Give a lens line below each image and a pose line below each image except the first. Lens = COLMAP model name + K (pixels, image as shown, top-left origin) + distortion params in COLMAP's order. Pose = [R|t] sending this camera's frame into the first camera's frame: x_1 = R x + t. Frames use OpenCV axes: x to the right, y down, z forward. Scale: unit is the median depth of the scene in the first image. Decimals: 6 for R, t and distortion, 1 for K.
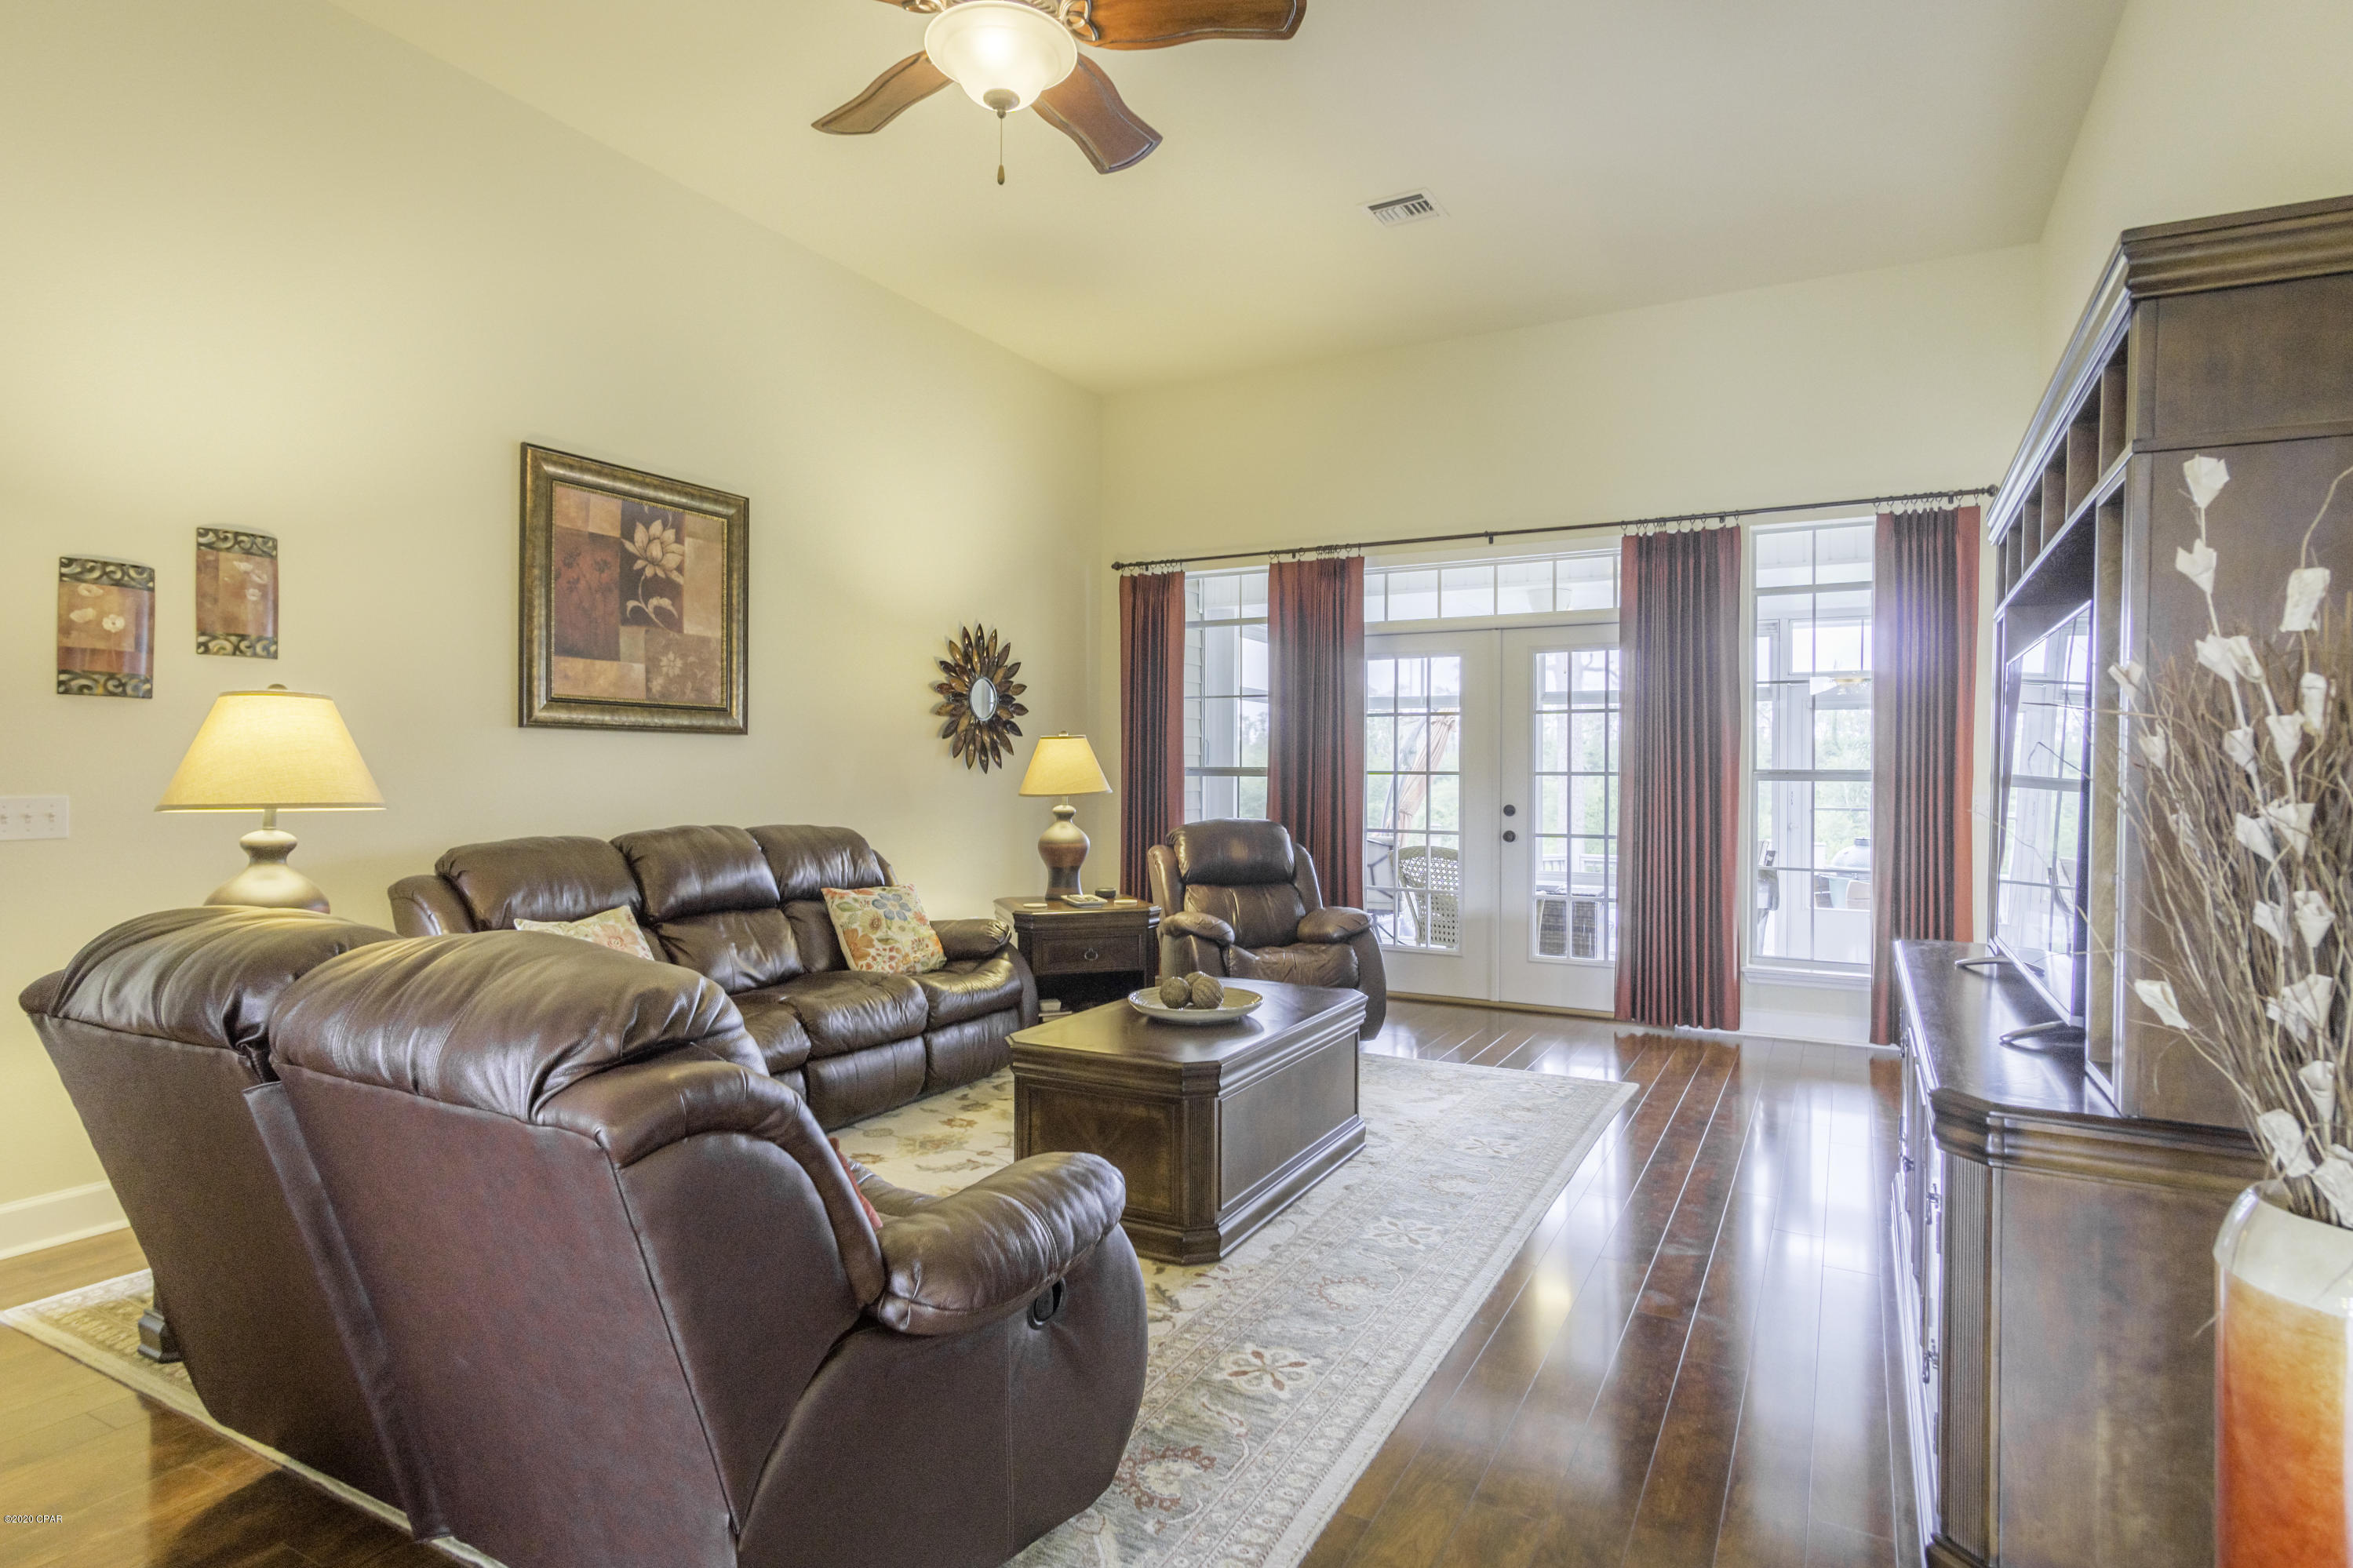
lens RADIAL K [[1247.0, 0, 1175.8], [0, 1247.0, 782.4], [0, 0, 1]] dist [0.003840, 0.000200]
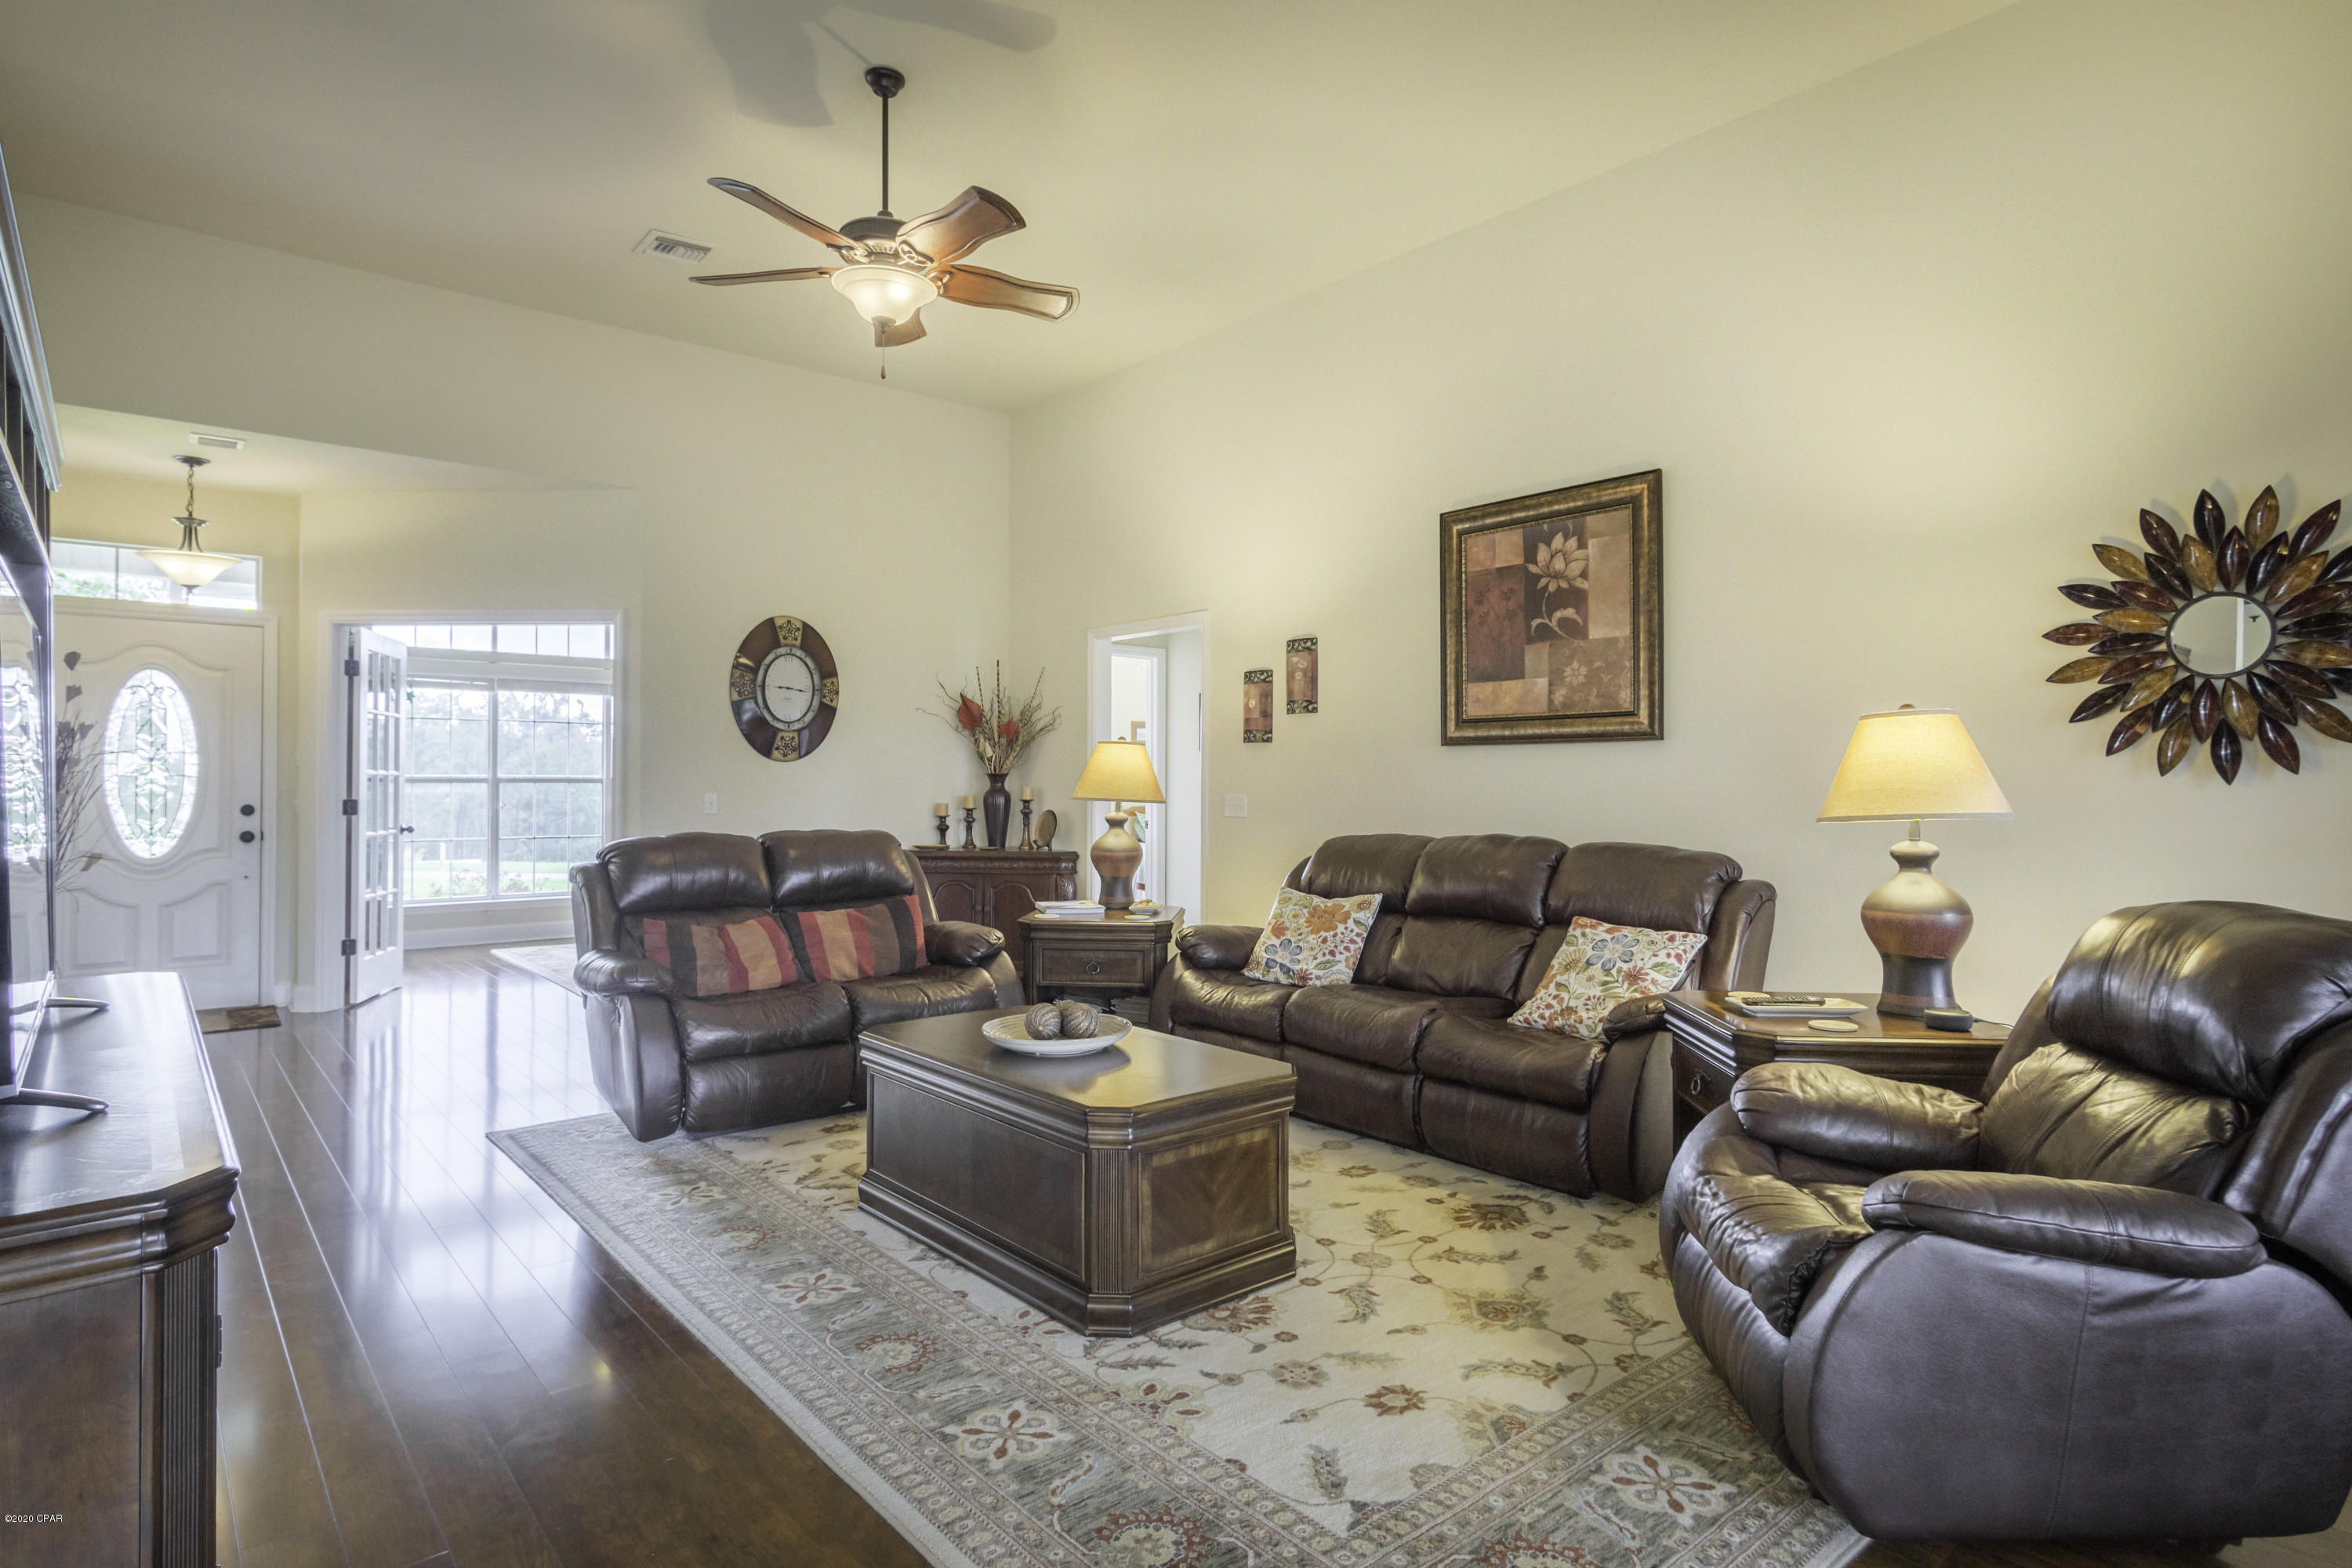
lens RADIAL K [[1241.9, 0, 1176.0], [0, 1241.9, 784.0], [0, 0, 1]] dist [0.004978, 0.002017]
pose [[-0.361936, -0.002227, -0.932200, 0.600969], [-0.008836, 0.999960, 0.001042, -0.005021], [0.932161, 0.008614, -0.361942, 1.017359]]
